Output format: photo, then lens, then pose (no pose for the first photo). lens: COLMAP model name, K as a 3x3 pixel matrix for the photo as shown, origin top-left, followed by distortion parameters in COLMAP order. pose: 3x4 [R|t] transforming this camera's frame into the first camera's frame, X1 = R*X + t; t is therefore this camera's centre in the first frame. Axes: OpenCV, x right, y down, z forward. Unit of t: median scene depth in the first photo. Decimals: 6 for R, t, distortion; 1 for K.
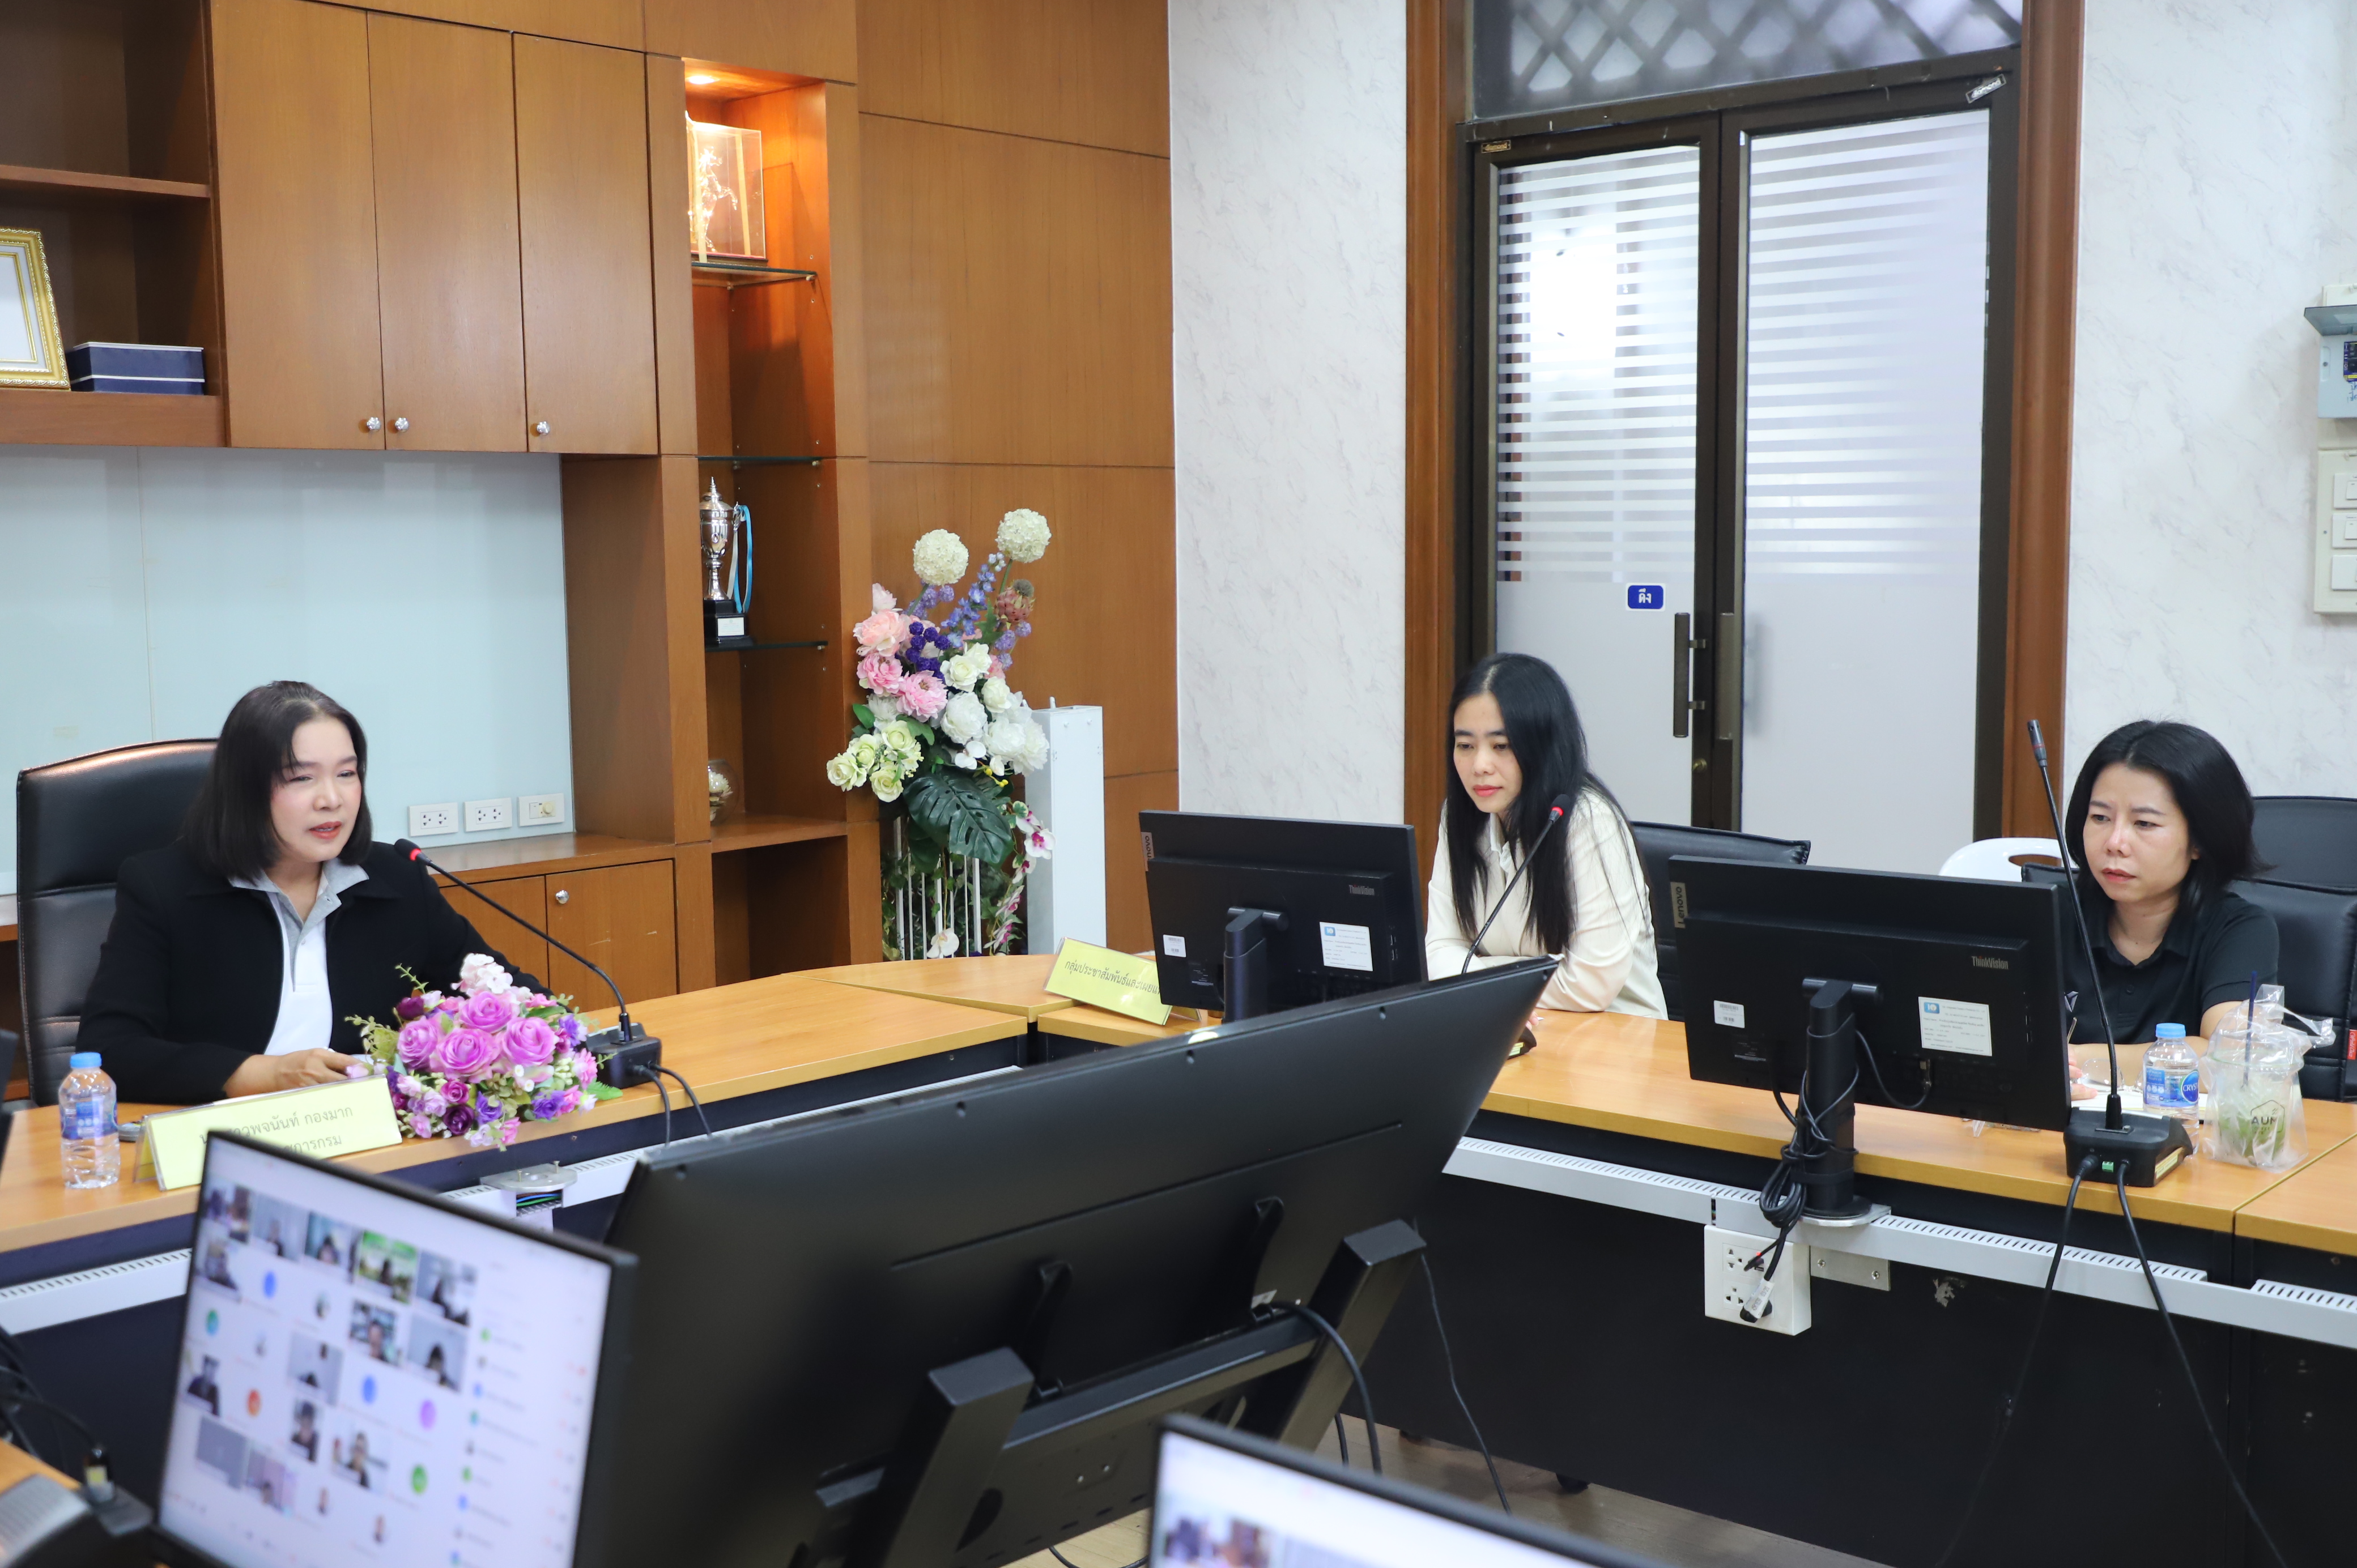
lens RADIAL K [[2451.8, 0, 1178.5], [0, 2451.8, 784.0], [0, 0, 1]] dist [-0.005641, -0.010410]
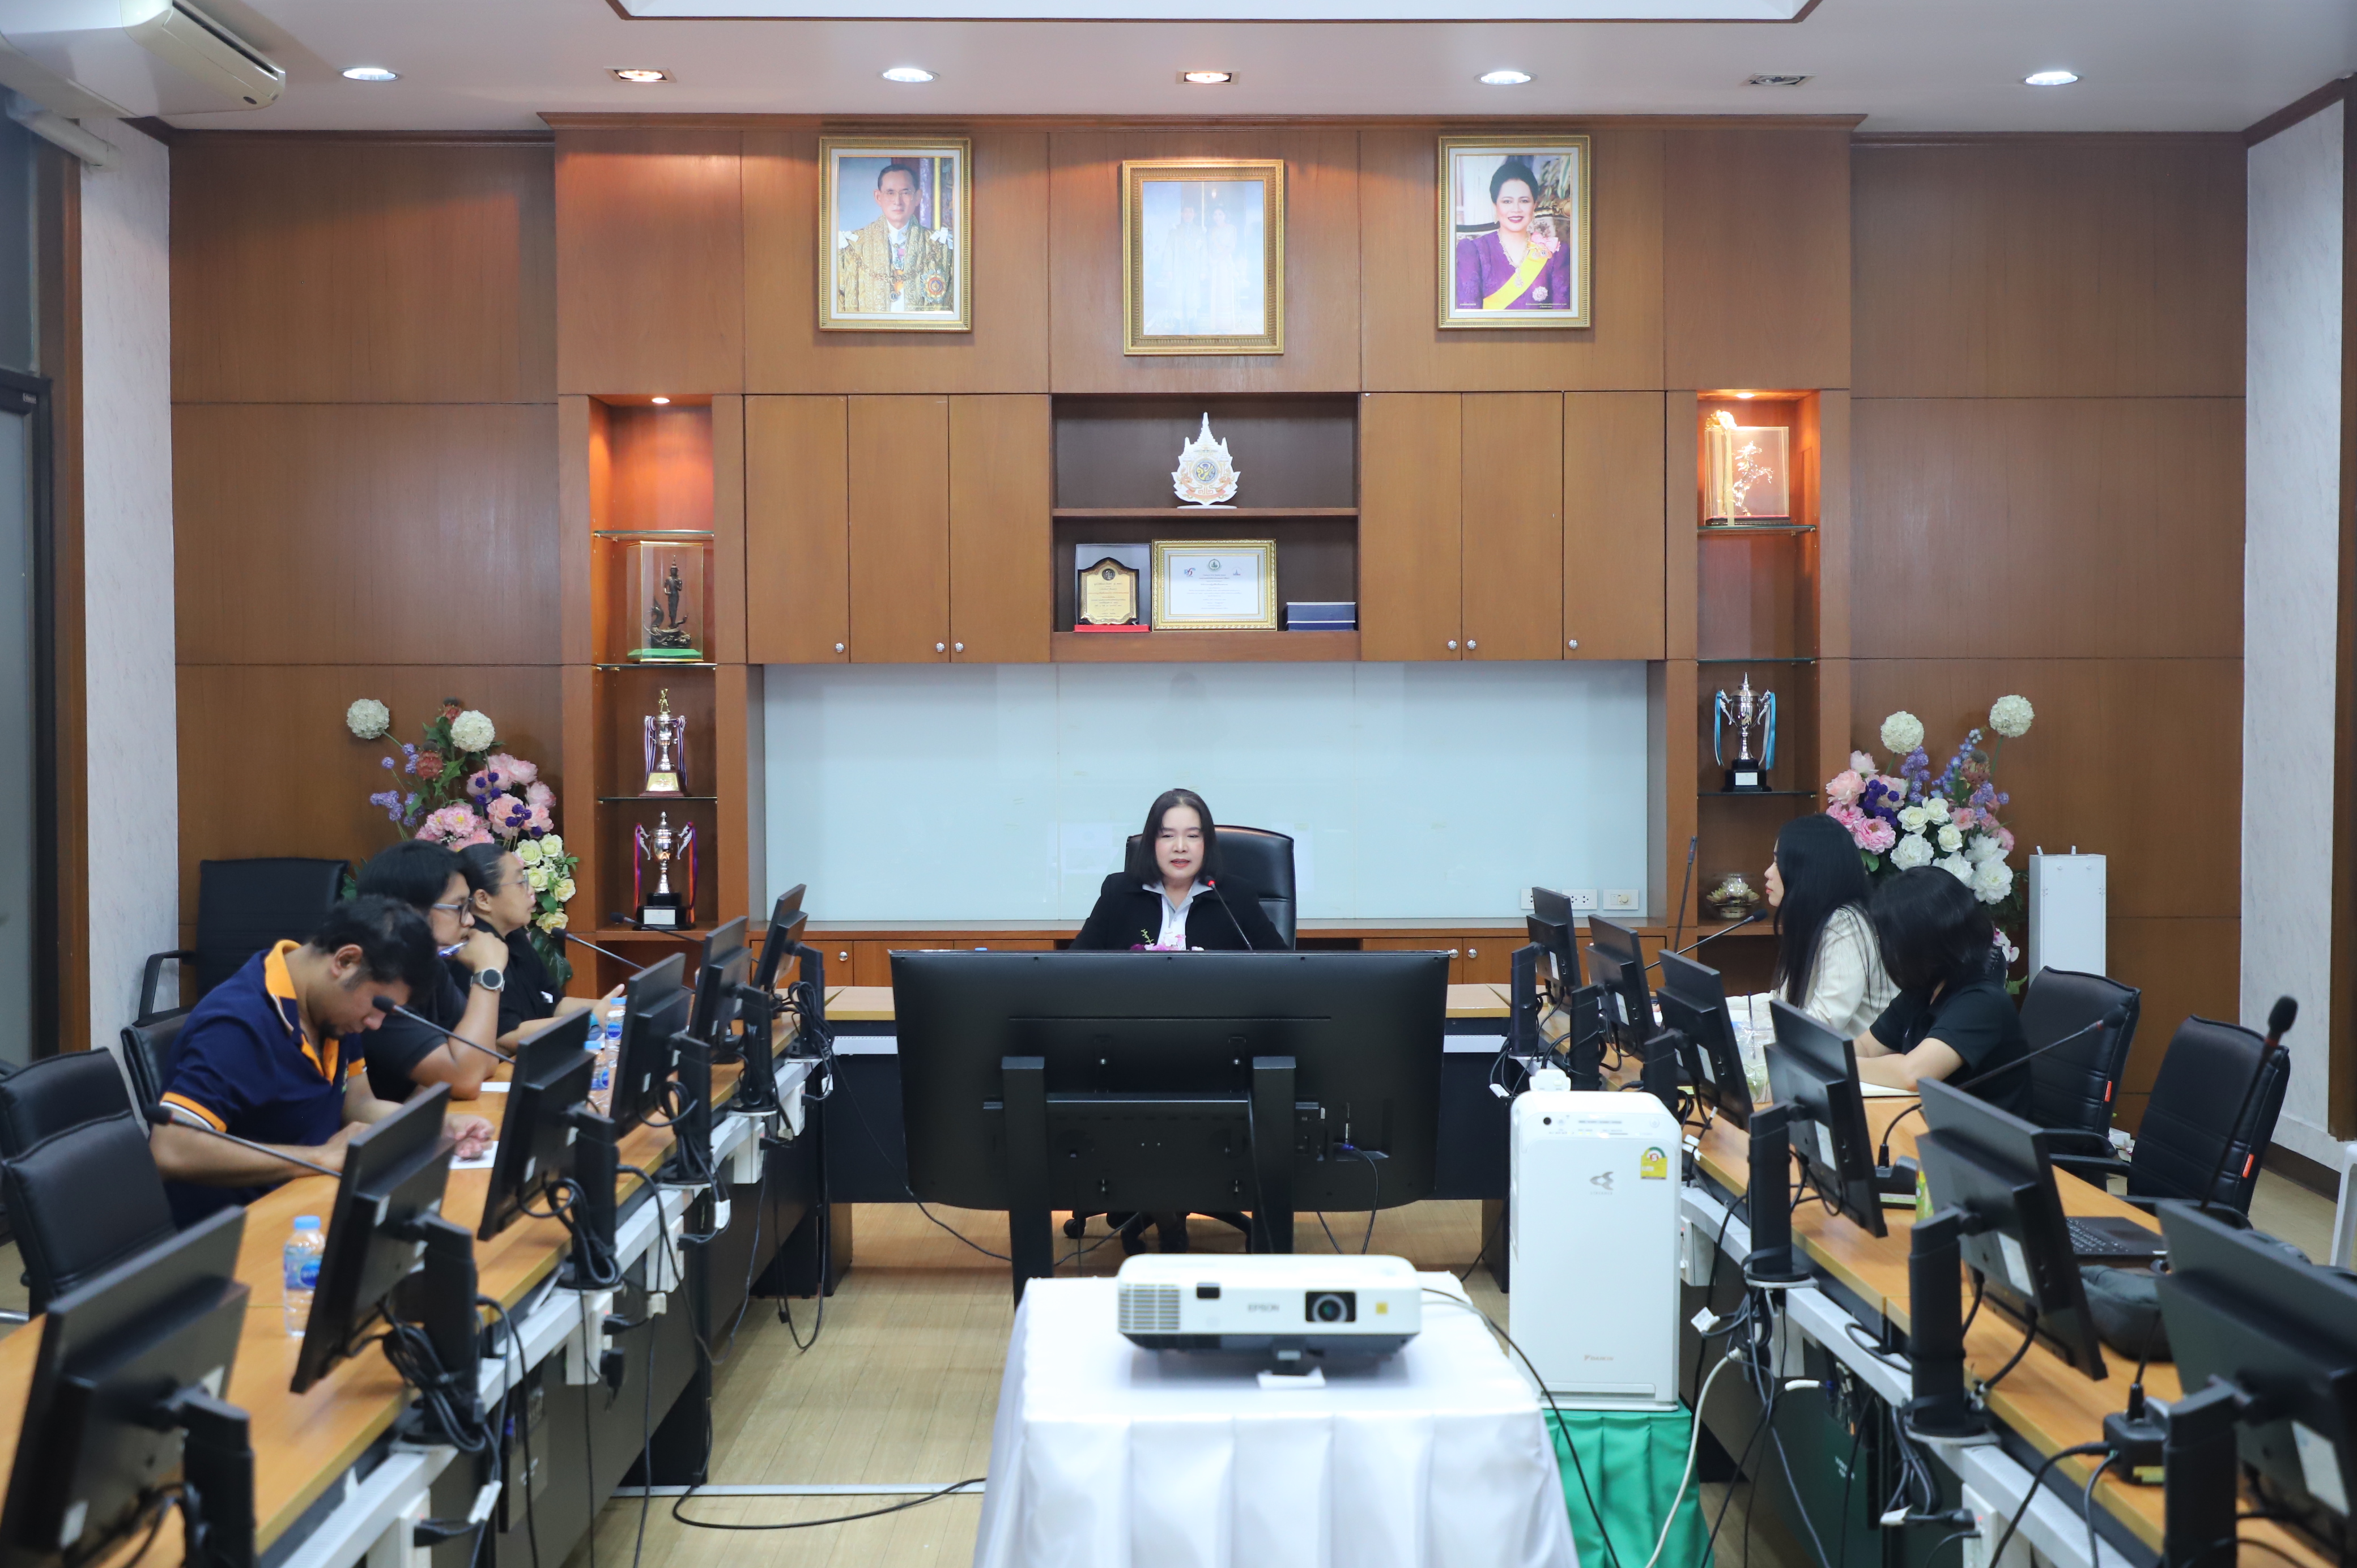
lens RADIAL K [[3020.1, 0, 1196.4], [0, 3020.1, 784.9], [0, 0, 1]] dist [0.010370, -0.003536]
pose [[0.679702, 0.031634, -0.732805, 0.892863], [-0.078838, 0.996433, -0.030111, 0.016582], [0.729239, 0.078240, 0.679772, -0.414626]]
